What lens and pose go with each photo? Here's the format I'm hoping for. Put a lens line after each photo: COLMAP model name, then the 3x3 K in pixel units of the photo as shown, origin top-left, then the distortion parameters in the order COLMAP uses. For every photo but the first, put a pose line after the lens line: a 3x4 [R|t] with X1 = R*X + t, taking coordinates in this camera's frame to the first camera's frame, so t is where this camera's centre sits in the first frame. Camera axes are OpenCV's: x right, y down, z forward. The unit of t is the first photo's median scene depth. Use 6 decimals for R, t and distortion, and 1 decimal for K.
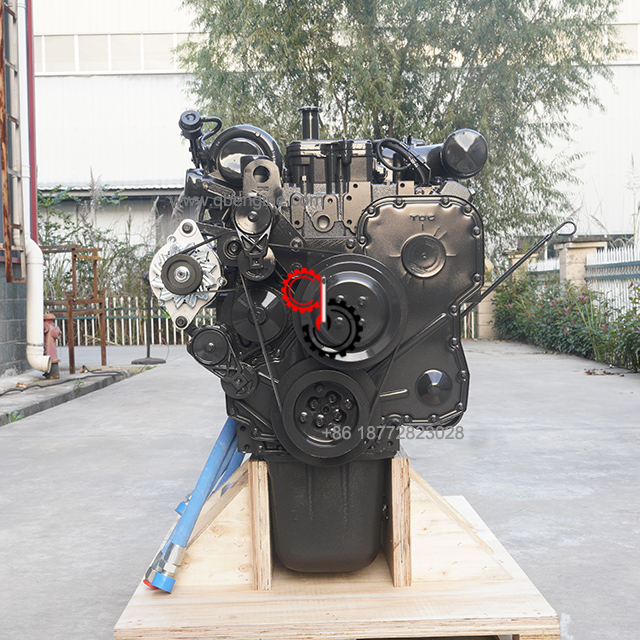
lens RADIAL K [[1088.8, 0, 319.4], [0, 1088.8, 320.4], [0, 0, 1]] dist [0.010955, 0.000000]
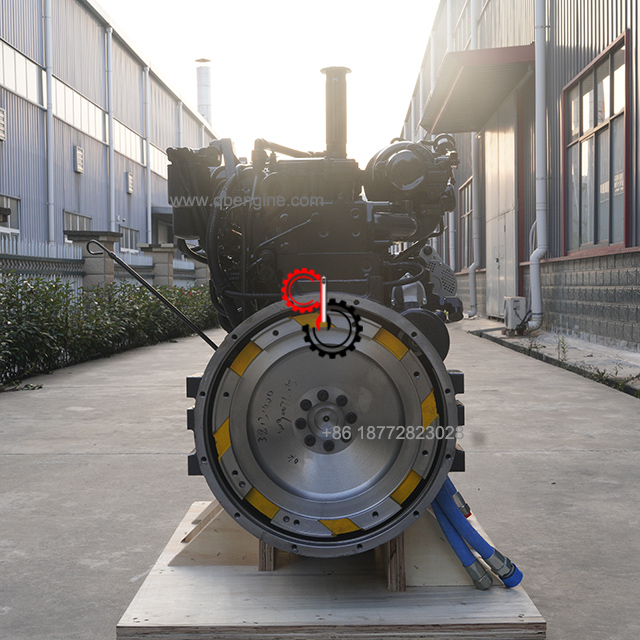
lens RADIAL K [[1088.8, 0, 318.6], [0, 1088.8, 320.0], [0, 0, 1]] dist [0.010955, 0.000000]
pose [[-0.999392, 0.027299, 0.021682, -0.008085], [0.028314, 0.998447, 0.047983, -0.056098], [-0.020339, 0.048568, -0.998613, 1.958022]]
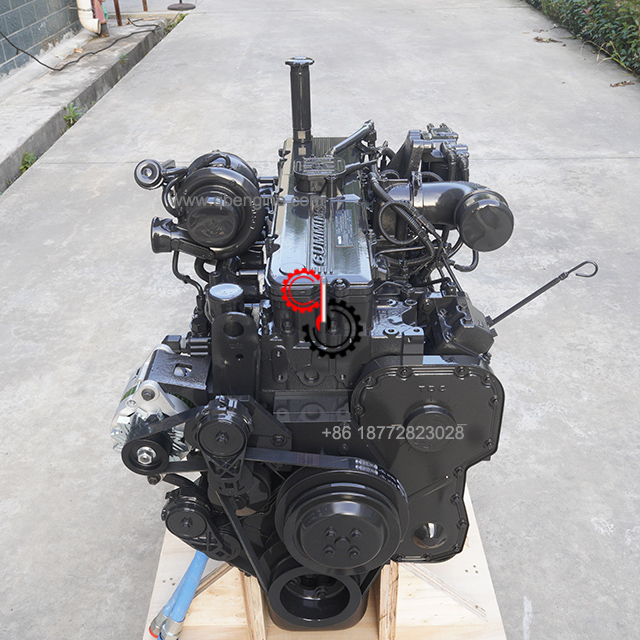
lens RADIAL K [[735.3, 0, 318.4], [0, 735.3, 319.7], [0, 0, 1]] dist [-0.005167, 0.000000]
pose [[0.999996, 0.000952, -0.002574, 0.008049], [0.000472, 0.864158, 0.503220, -0.336400], [0.002704, -0.503220, 0.864154, 0.438310]]
